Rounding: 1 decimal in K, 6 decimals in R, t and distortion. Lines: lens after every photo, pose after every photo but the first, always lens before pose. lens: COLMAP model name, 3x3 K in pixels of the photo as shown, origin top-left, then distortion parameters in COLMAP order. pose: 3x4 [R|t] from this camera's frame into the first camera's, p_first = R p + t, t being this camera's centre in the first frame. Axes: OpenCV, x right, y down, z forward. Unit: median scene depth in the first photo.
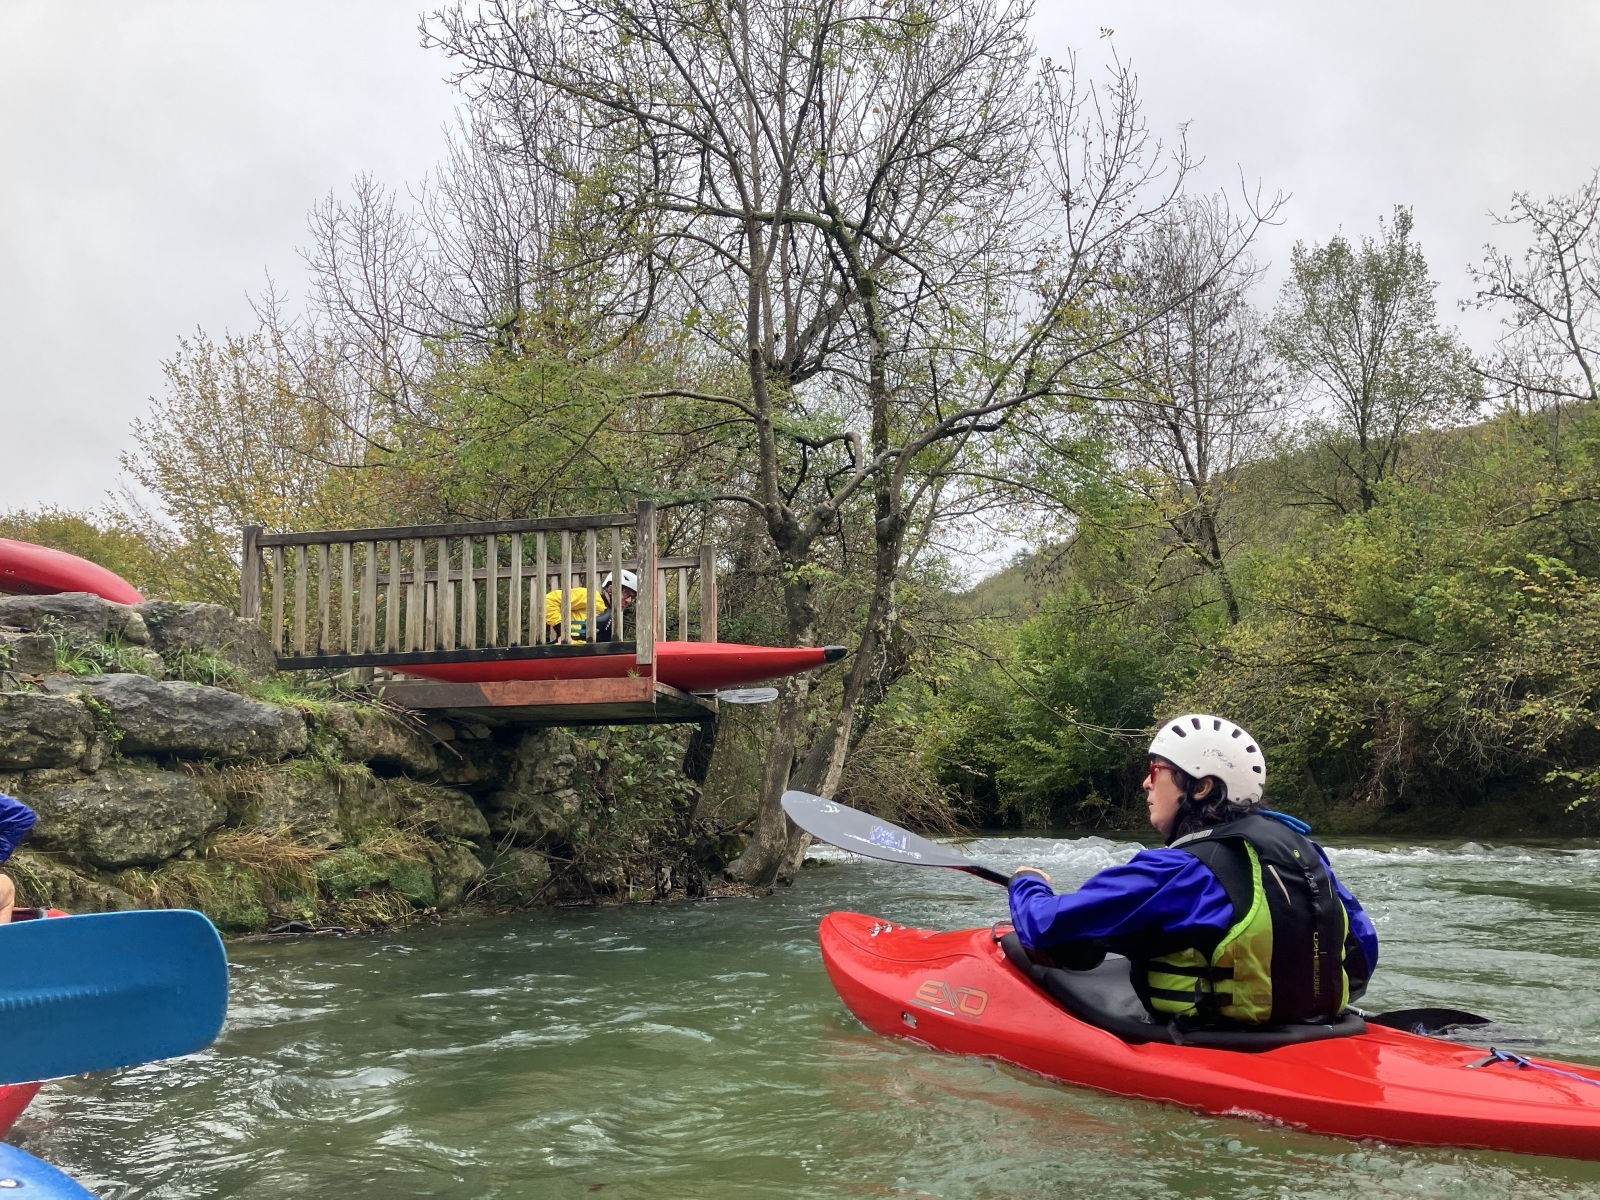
lens RADIAL K [[1295.7, 0, 823.7], [0, 1295.7, 578.9], [0, 0, 1]] dist [0.054033, -0.067343]
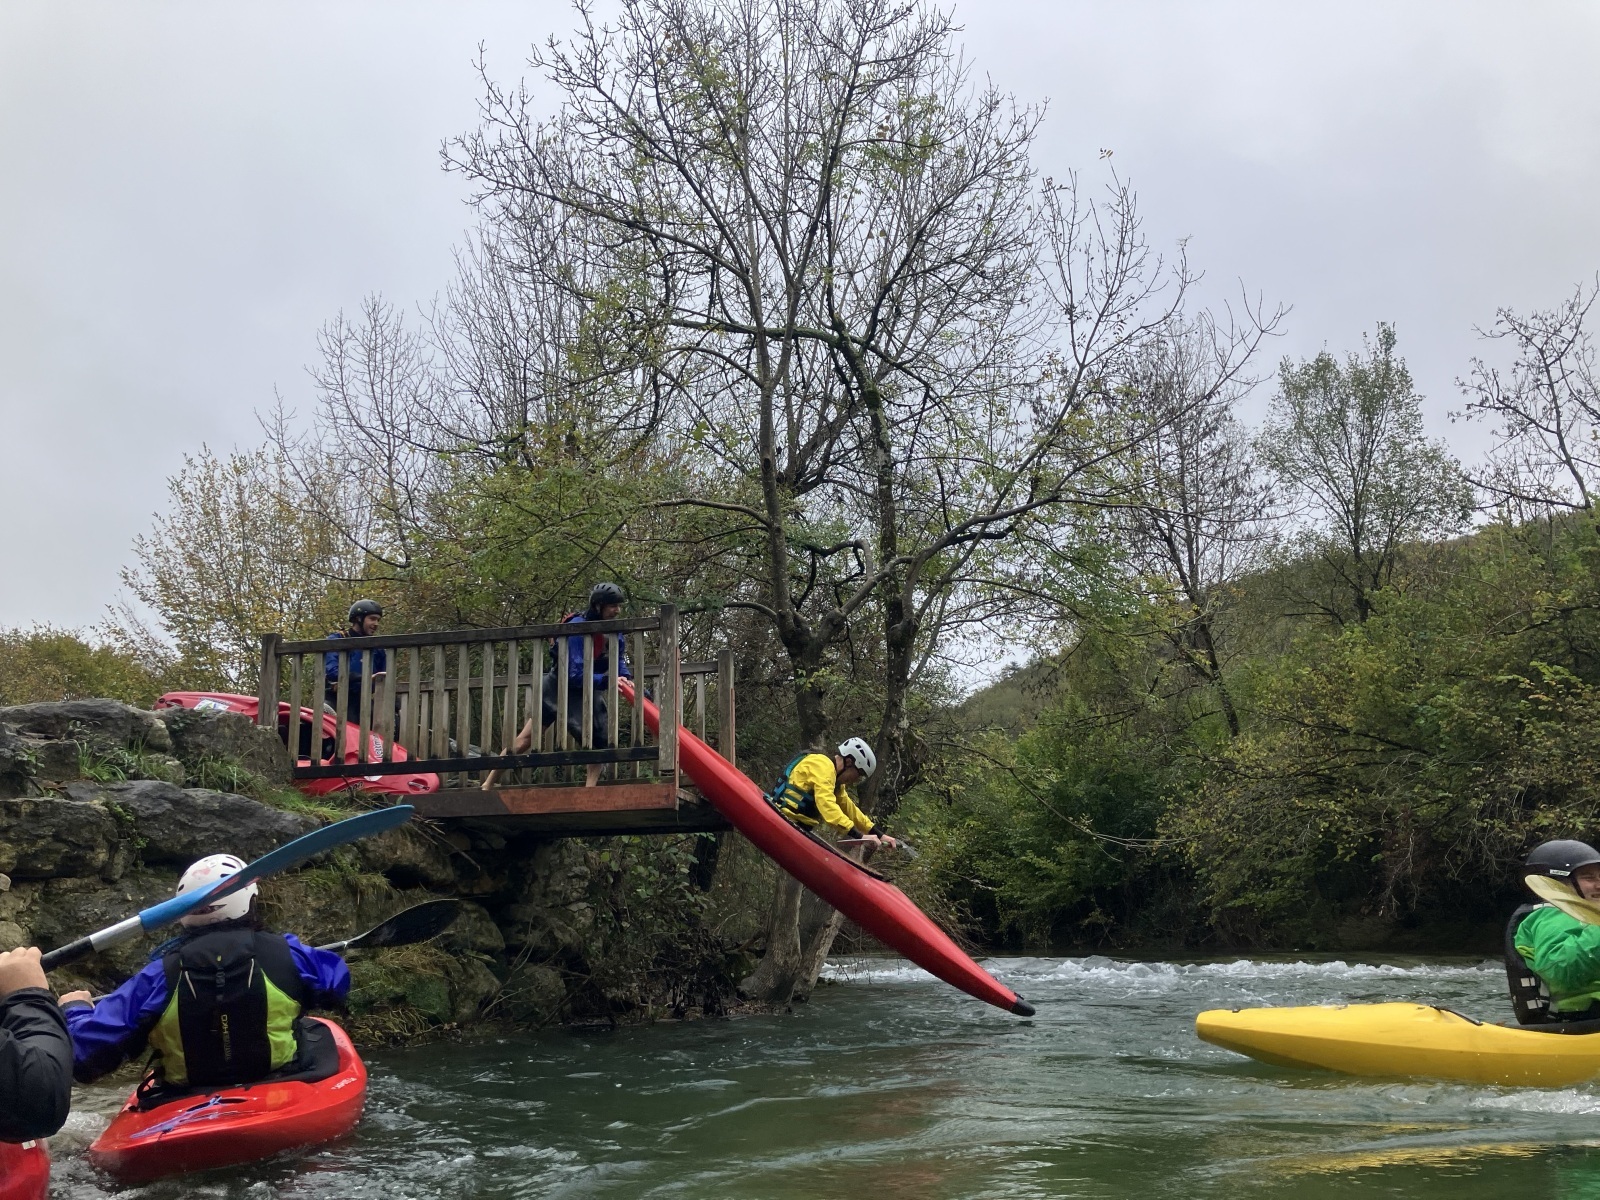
lens RADIAL K [[1295.7, 0, 814.6], [0, 1295.7, 585.7], [0, 0, 1]] dist [0.054033, -0.067343]
pose [[0.999985, -0.005021, 0.002294, -0.017145], [0.005195, 0.996500, -0.083429, 0.005552], [-0.001867, 0.083440, 0.996511, 0.003208]]
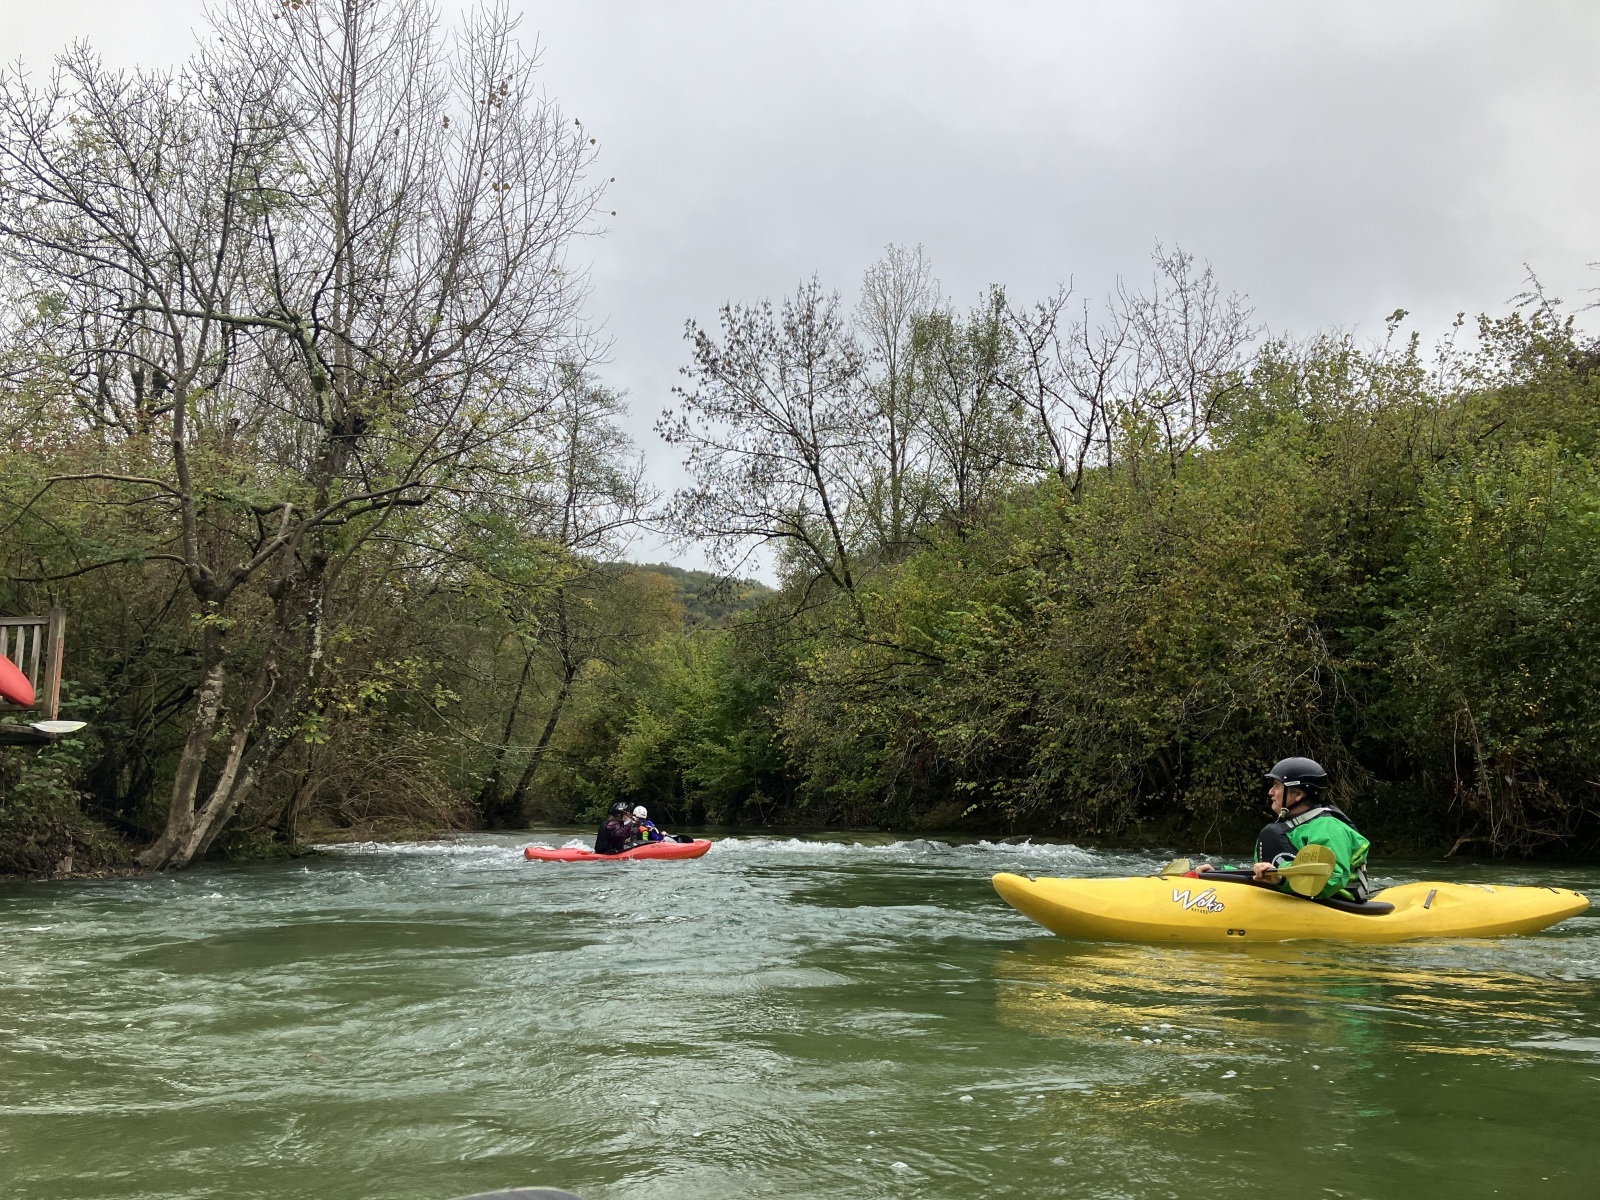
lens RADIAL K [[1295.7, 0, 801.6], [0, 1295.7, 613.4], [0, 0, 1]] dist [0.054033, -0.067343]
pose [[0.988784, 0.035395, 0.145100, 0.329179], [-0.039652, 0.998861, 0.026546, -0.061737], [-0.143995, -0.032002, 0.989061, -0.290323]]
